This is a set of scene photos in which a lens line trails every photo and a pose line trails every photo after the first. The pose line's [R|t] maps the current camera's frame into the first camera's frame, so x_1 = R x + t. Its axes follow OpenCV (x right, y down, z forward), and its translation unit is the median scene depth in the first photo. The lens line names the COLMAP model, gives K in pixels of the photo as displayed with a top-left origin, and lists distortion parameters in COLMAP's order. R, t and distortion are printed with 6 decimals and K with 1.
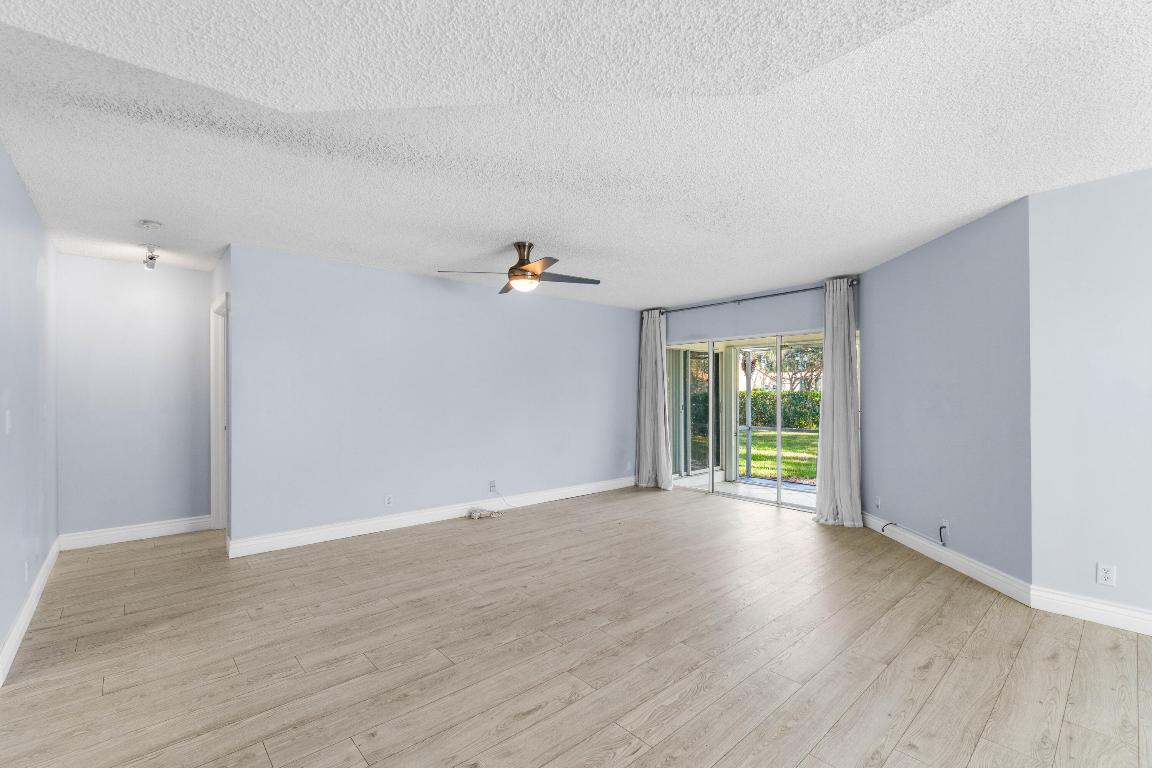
lens RADIAL K [[504.7, 0, 572.3], [0, 504.7, 392.7], [0, 0, 1]] dist [-0.004546, -0.000173]
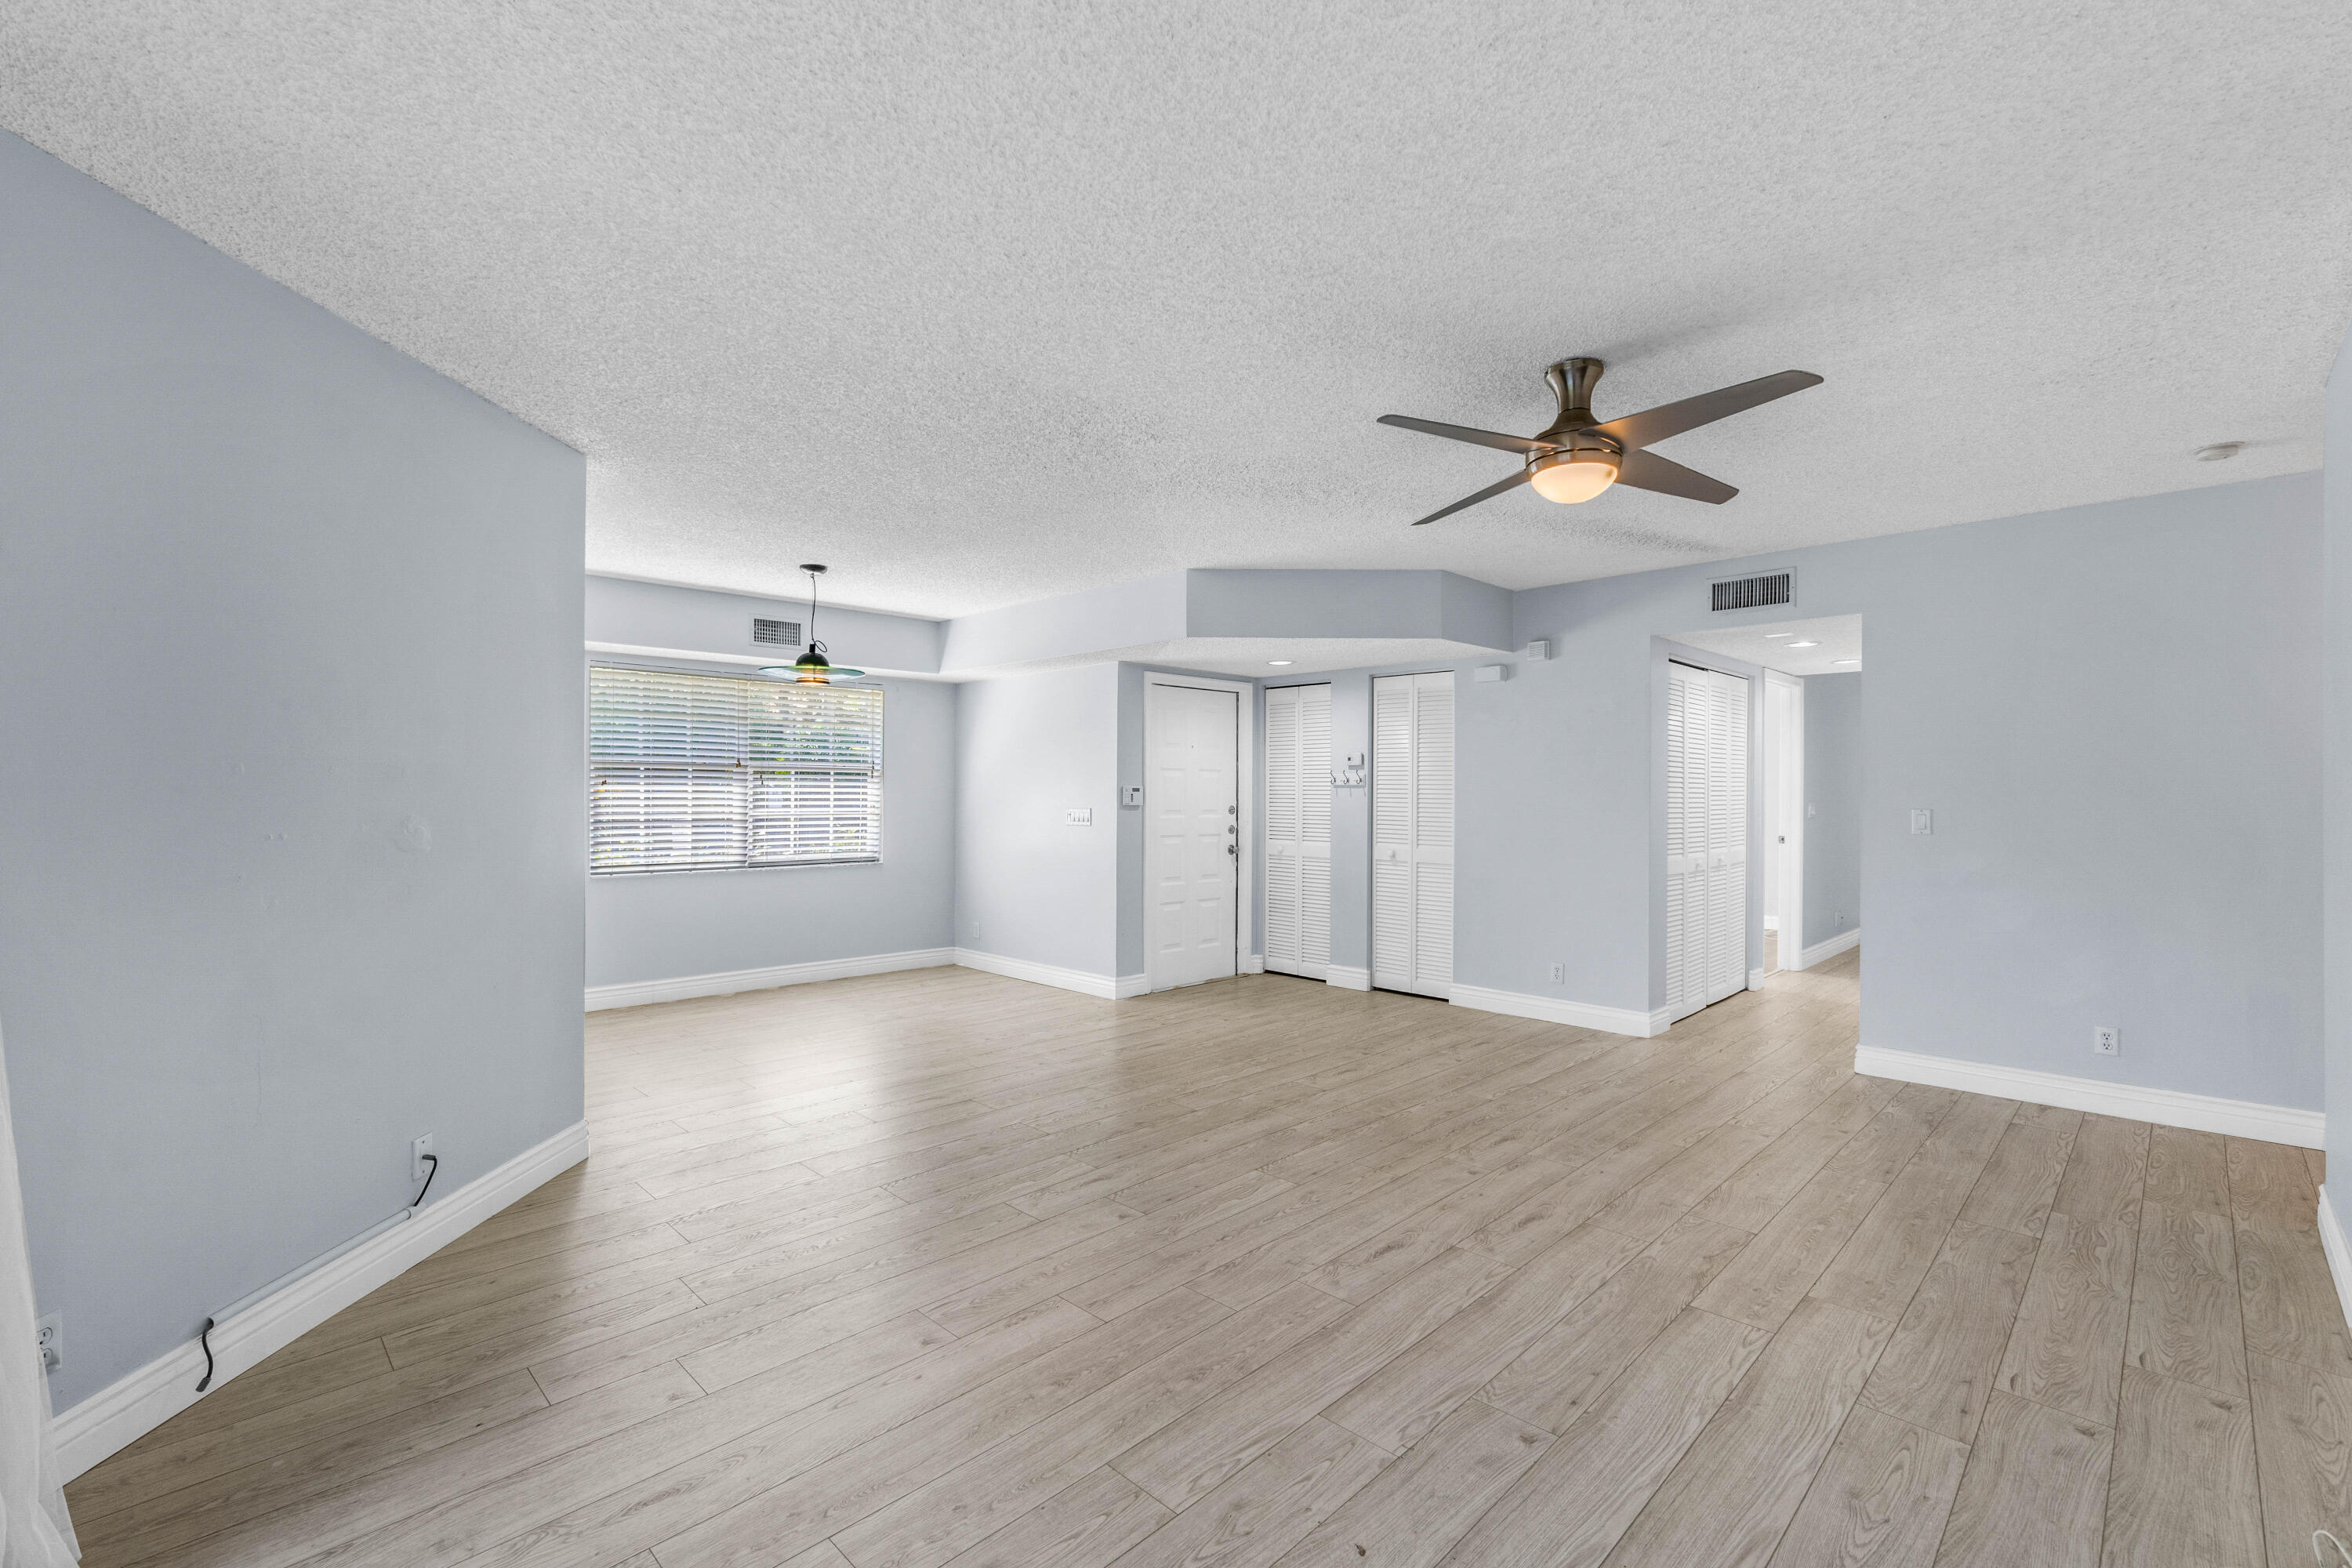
lens RADIAL K [[1012.9, 0, 1178.2], [0, 1012.9, 781.6], [0, 0, 1]] dist [-0.001497, 0.000161]
pose [[-0.998185, -0.000610, -0.060222, 0.307167], [0.000110, 0.999929, -0.011952, 0.002287], [0.060225, -0.011937, -0.998113, 2.324398]]
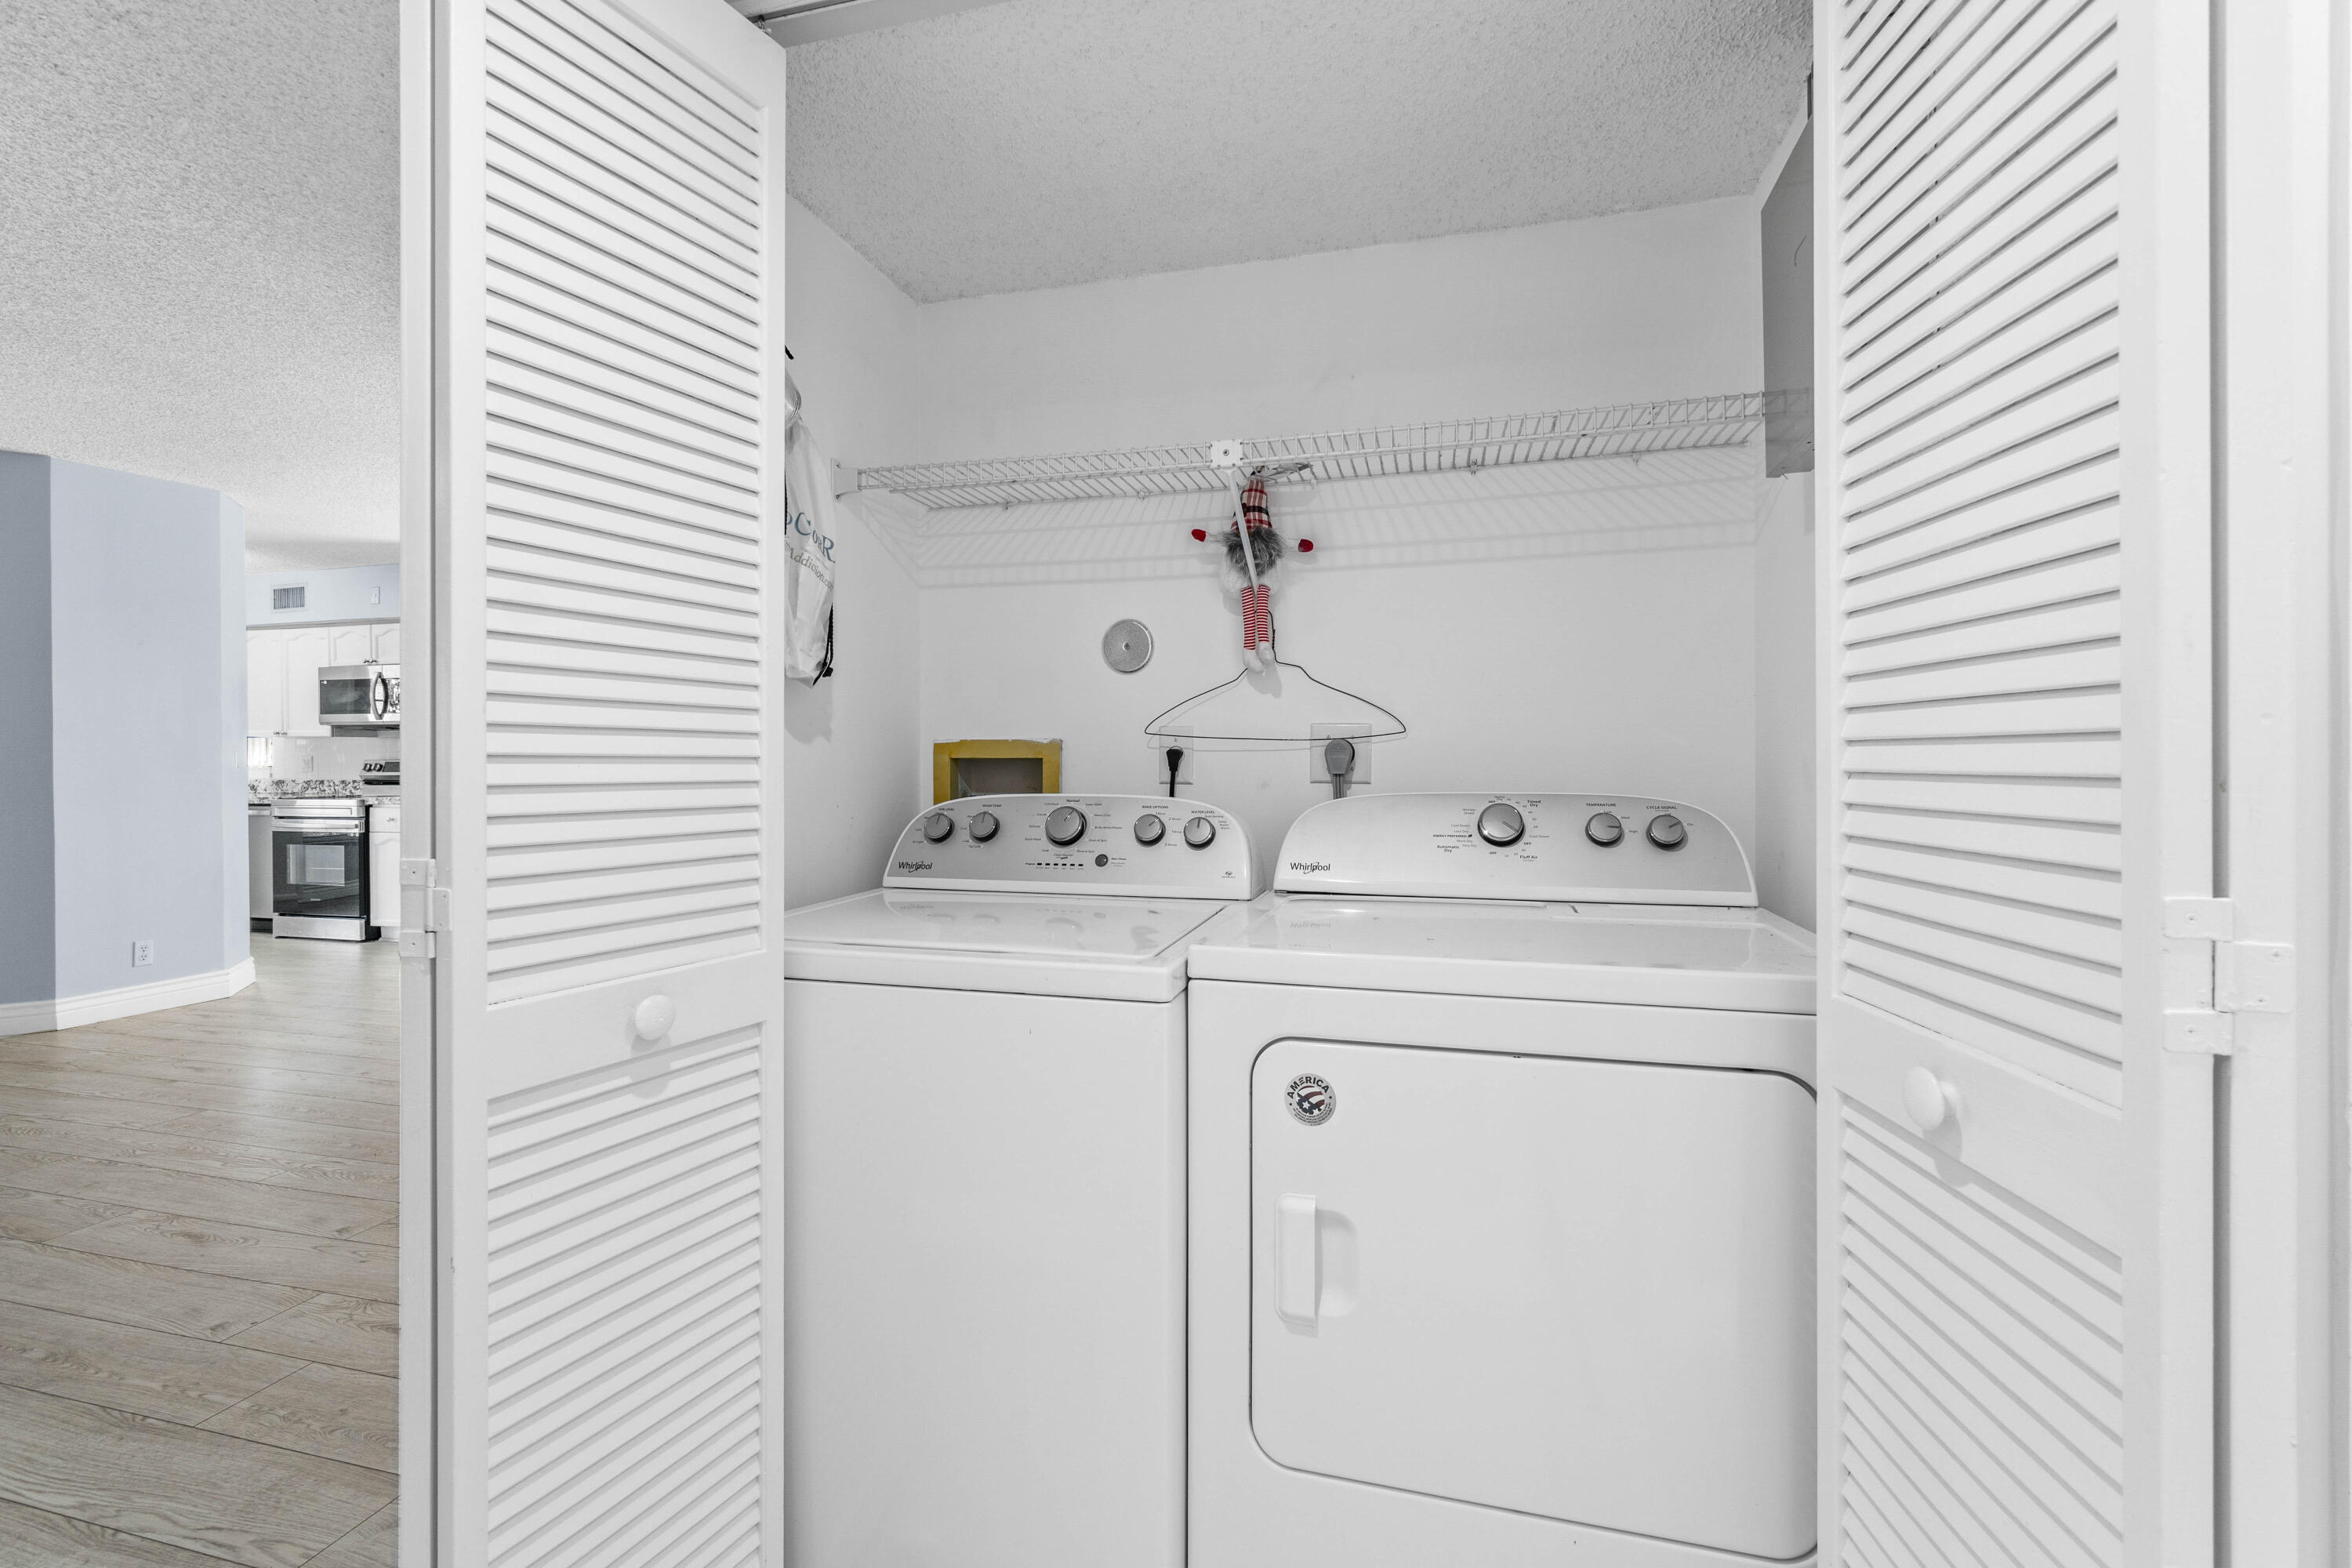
lens RADIAL K [[1012.9, 0, 1178.2], [0, 1012.9, 781.6], [0, 0, 1]] dist [-0.001497, 0.000161]
pose [[-0.556165, -0.011320, 0.830995, -1.216117], [0.006137, 0.999824, 0.017727, 0.059825], [-0.831049, 0.014959, -0.555998, 0.489438]]
